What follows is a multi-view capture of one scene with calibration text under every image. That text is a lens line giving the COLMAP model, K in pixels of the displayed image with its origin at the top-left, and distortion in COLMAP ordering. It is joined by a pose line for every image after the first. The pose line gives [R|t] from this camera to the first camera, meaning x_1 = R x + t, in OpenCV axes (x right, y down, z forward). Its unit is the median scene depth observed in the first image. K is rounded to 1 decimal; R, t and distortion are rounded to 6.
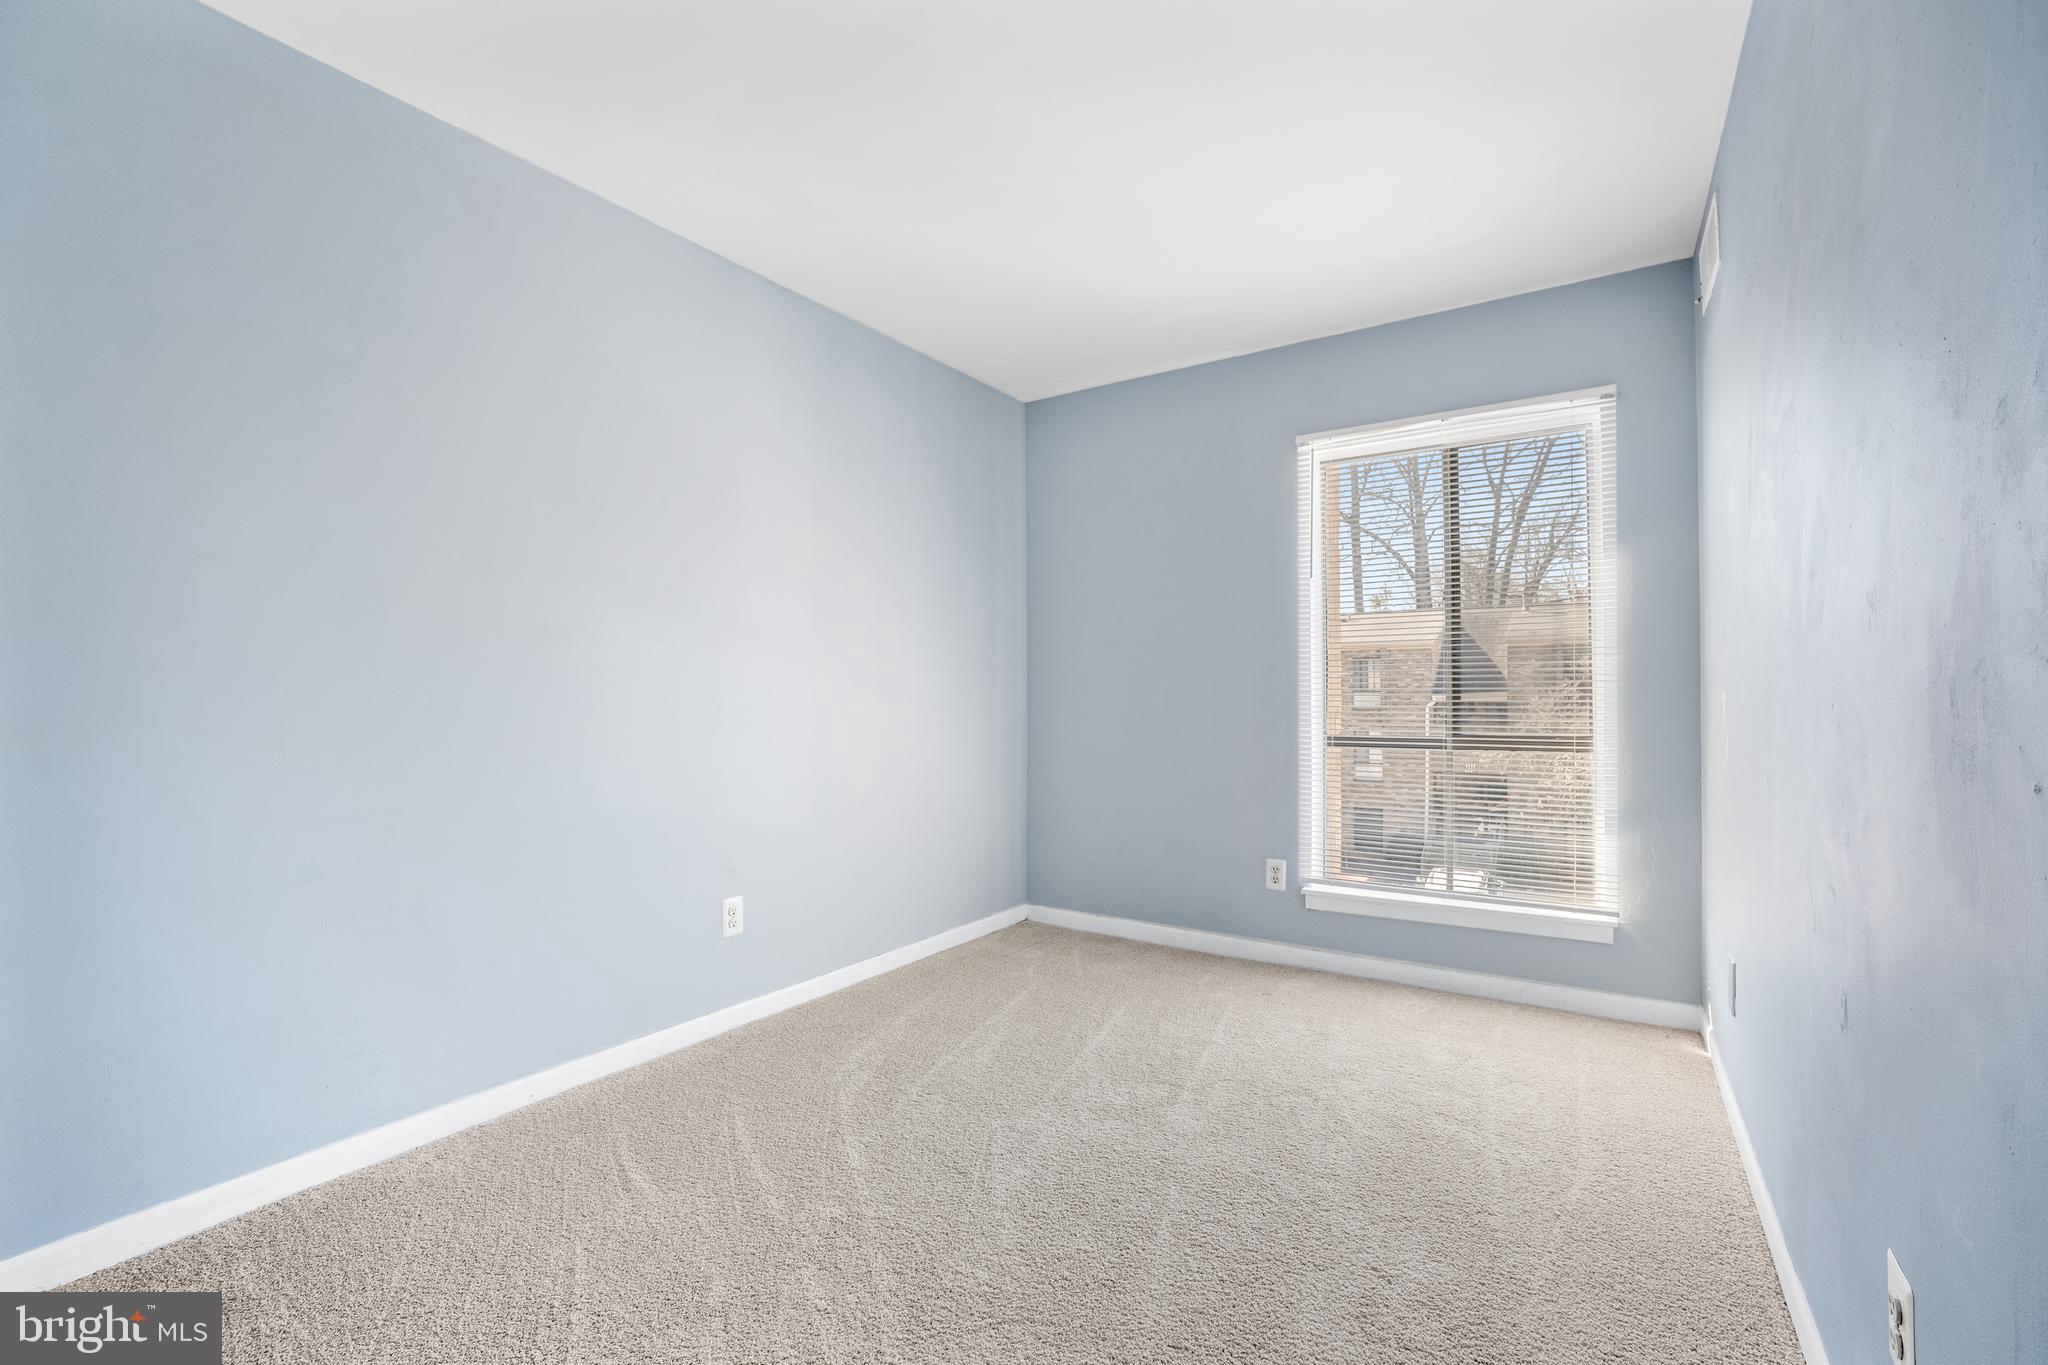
lens RADIAL K [[867.9, 0, 1029.7], [0, 867.9, 690.7], [0, 0, 1]] dist [-0.035154, 0.013877]
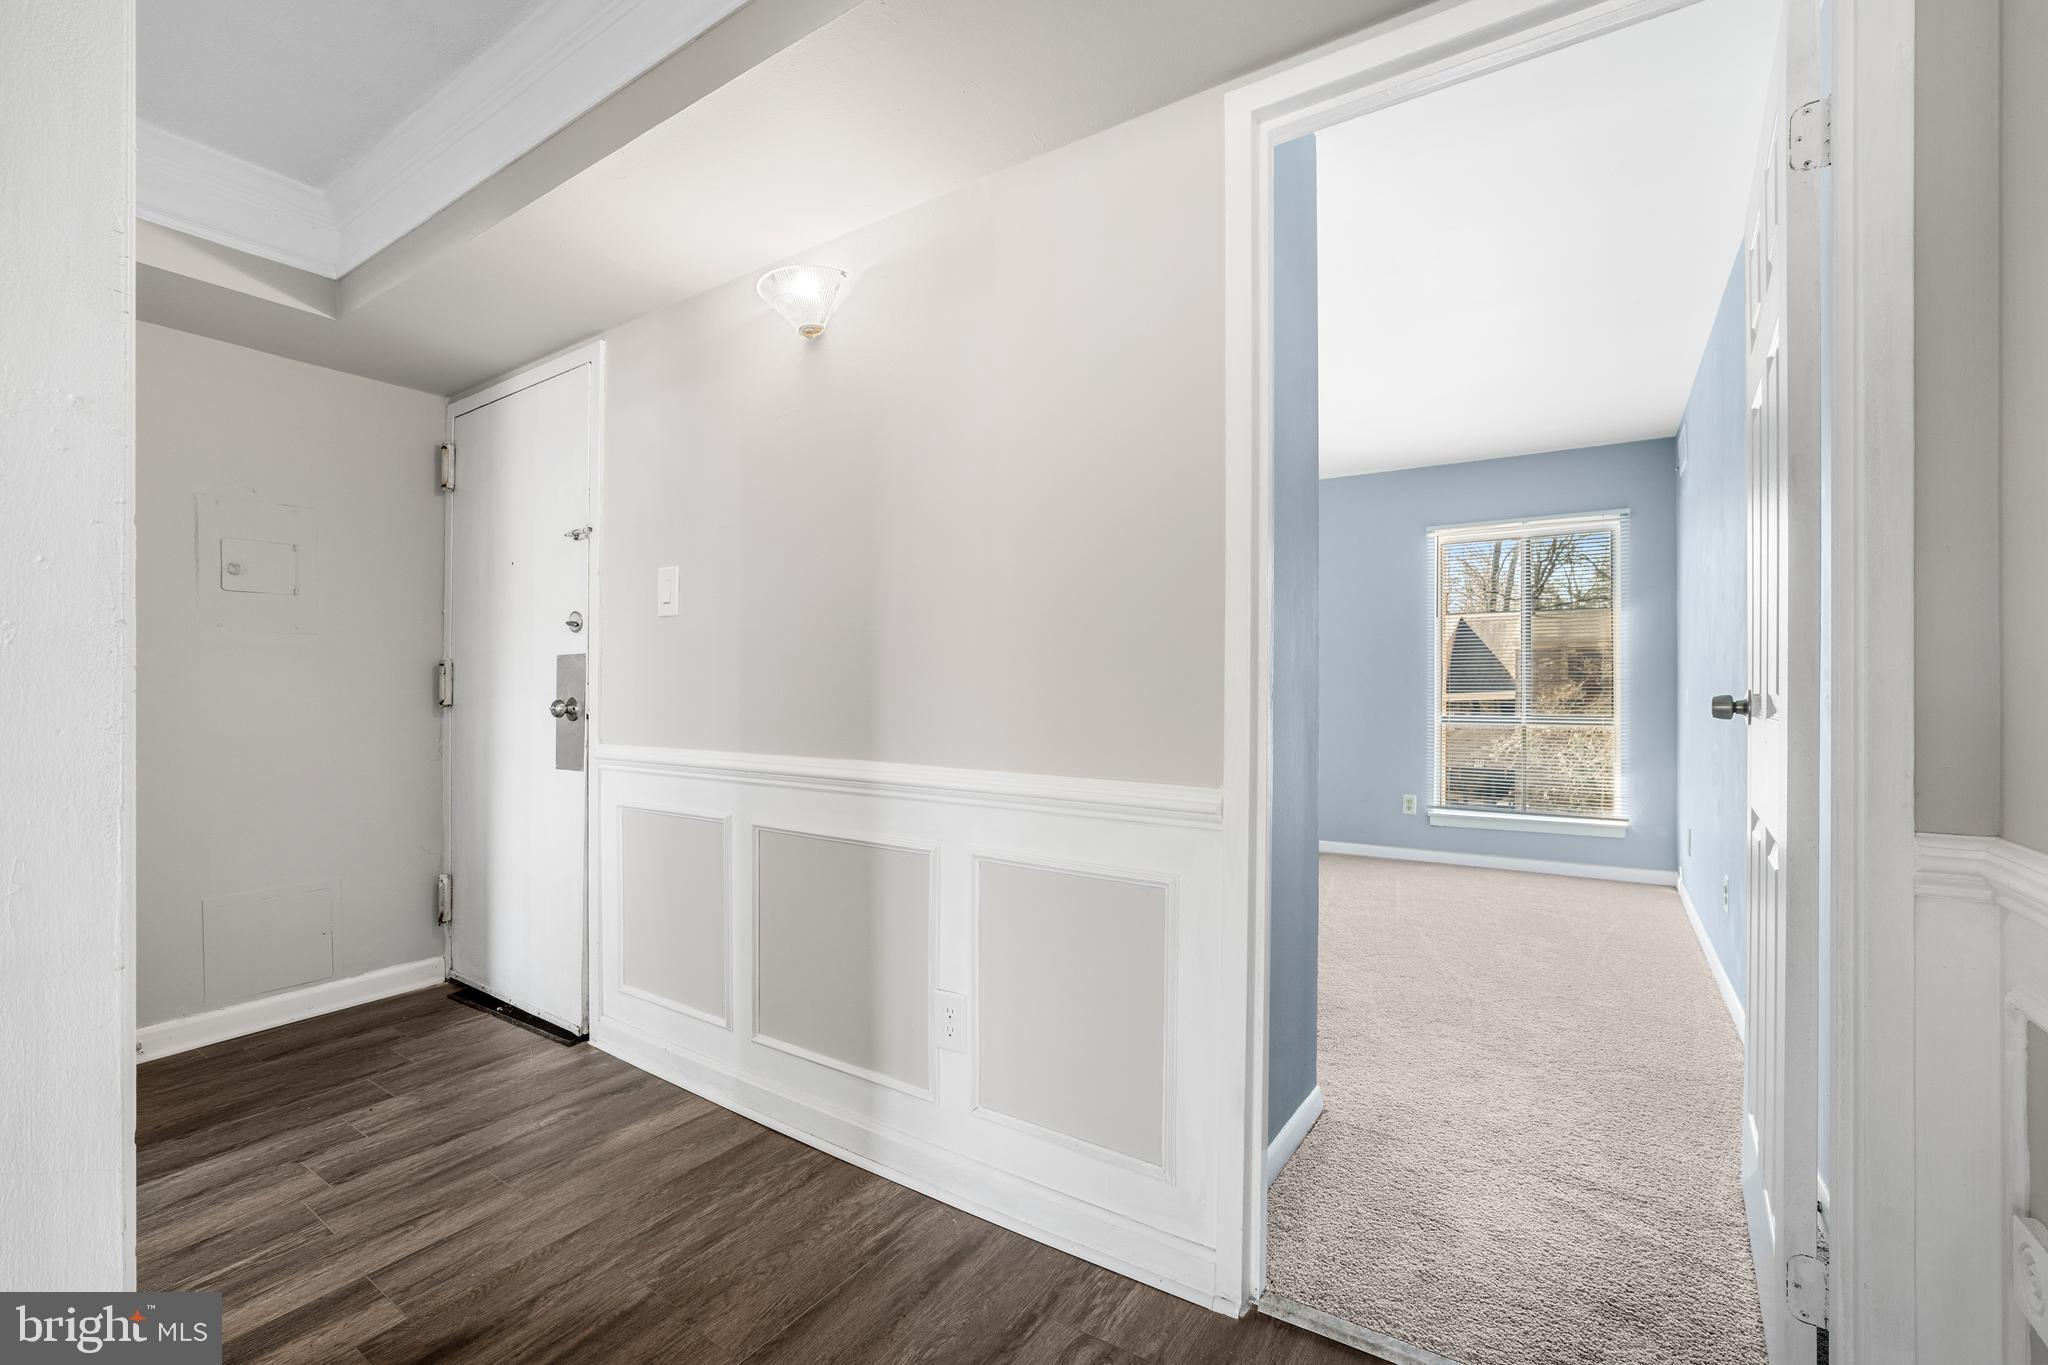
lens RADIAL K [[867.9, 0, 1029.7], [0, 867.9, 690.7], [0, 0, 1]] dist [-0.035154, 0.013877]
pose [[0.999972, 0.006737, 0.003185, -0.464185], [-0.006752, 0.999965, 0.004841, 0.003195], [-0.003152, -0.004863, 0.999983, -0.634623]]
